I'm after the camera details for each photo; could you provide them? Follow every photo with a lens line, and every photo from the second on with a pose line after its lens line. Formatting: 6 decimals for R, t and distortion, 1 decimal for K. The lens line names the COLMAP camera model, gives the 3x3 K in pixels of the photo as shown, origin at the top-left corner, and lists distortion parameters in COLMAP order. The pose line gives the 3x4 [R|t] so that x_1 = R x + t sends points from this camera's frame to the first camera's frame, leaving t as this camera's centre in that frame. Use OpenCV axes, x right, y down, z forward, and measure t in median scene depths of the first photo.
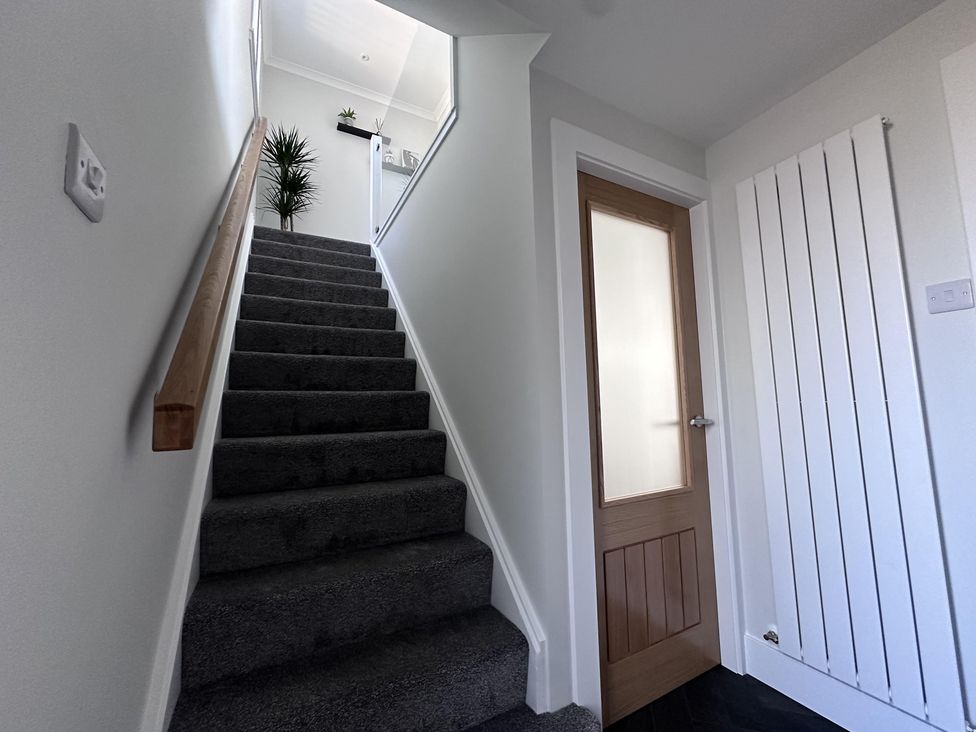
lens RADIAL K [[395.6, 0, 491.4], [0, 395.6, 368.8], [0, 0, 1]] dist [-0.004849, 0.000045]
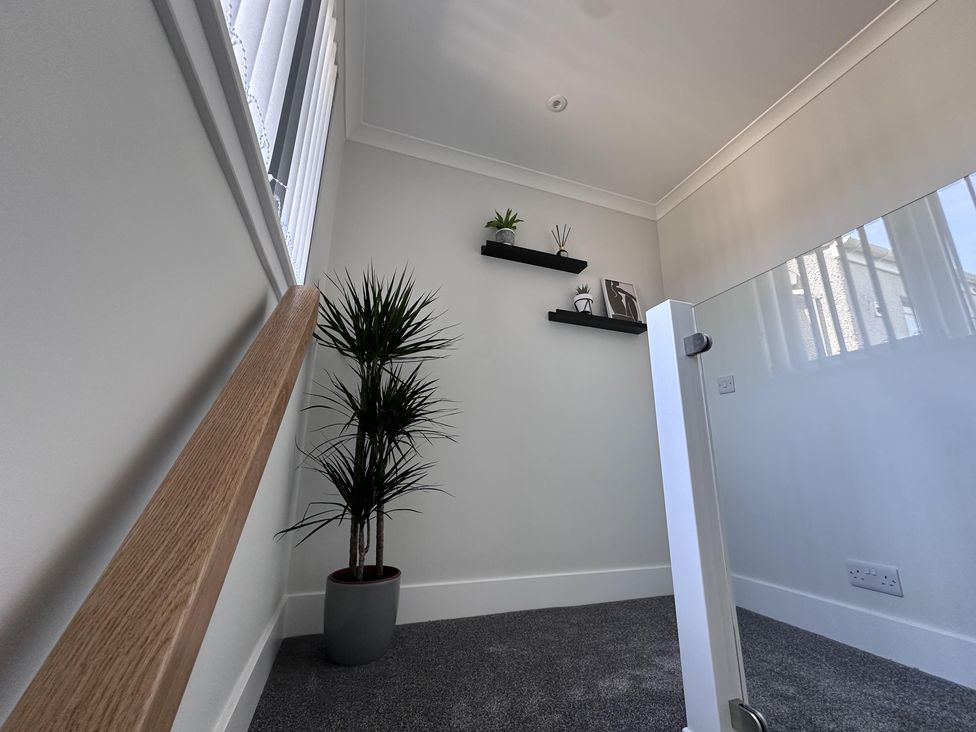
lens RADIAL K [[395.6, 0, 486.8], [0, 395.6, 361.8], [0, 0, 1]] dist [-0.004849, 0.000045]
pose [[0.986013, -0.010397, -0.166345, -0.324890], [-0.019048, 0.984484, -0.174437, -0.419913], [0.165577, 0.175166, 0.970516, 0.598516]]
